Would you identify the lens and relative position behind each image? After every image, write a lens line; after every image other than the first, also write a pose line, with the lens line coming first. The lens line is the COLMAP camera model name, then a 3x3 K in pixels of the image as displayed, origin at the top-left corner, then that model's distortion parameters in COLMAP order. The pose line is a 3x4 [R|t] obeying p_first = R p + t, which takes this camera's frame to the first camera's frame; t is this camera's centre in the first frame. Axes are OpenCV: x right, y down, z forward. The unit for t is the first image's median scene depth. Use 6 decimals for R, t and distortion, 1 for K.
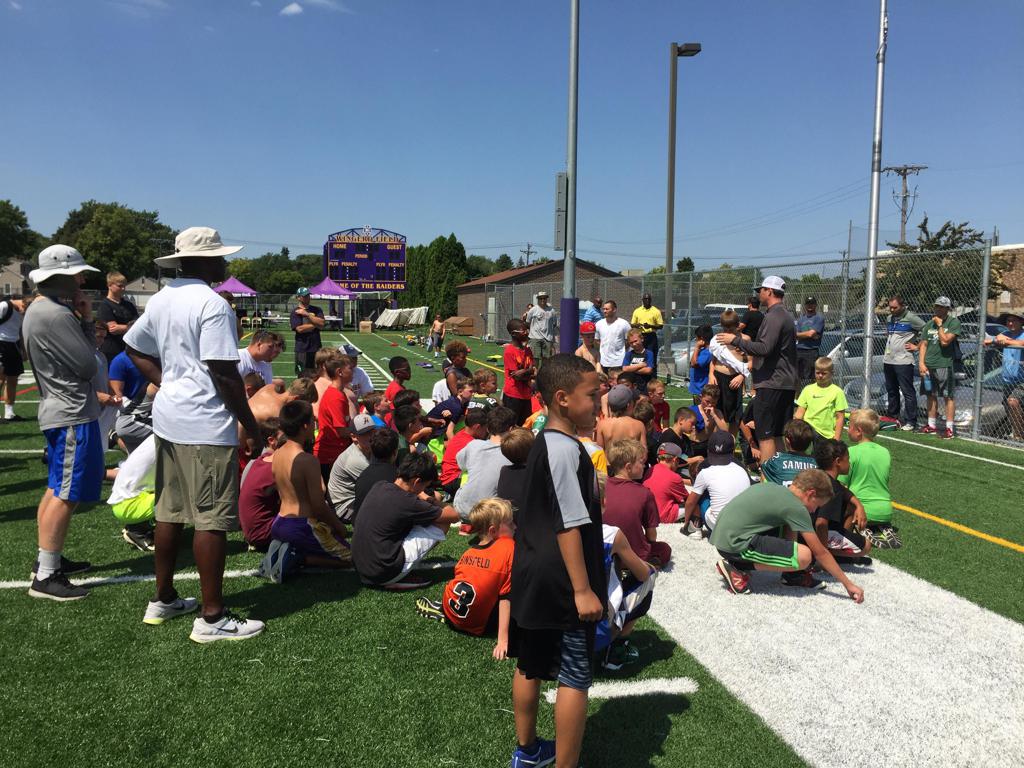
lens RADIAL K [[880.6, 0, 511.3], [0, 880.6, 357.3], [0, 0, 1]] dist [0.090337, -0.151631]
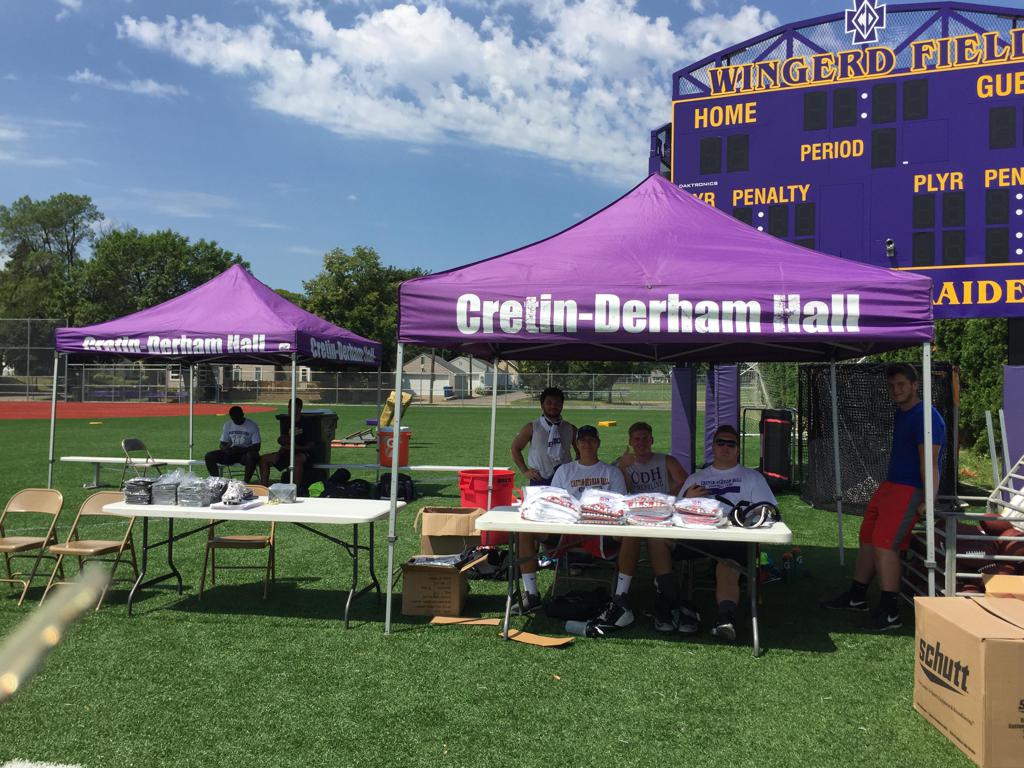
lens RADIAL K [[903.4, 0, 512.5], [0, 903.4, 354.5], [0, 0, 1]] dist [0.074954, -0.113482]
pose [[0.928588, -0.019552, -0.370597, -0.161297], [-0.017422, 0.995214, -0.096158, -0.046575], [0.370703, 0.095748, 0.923803, 0.784320]]
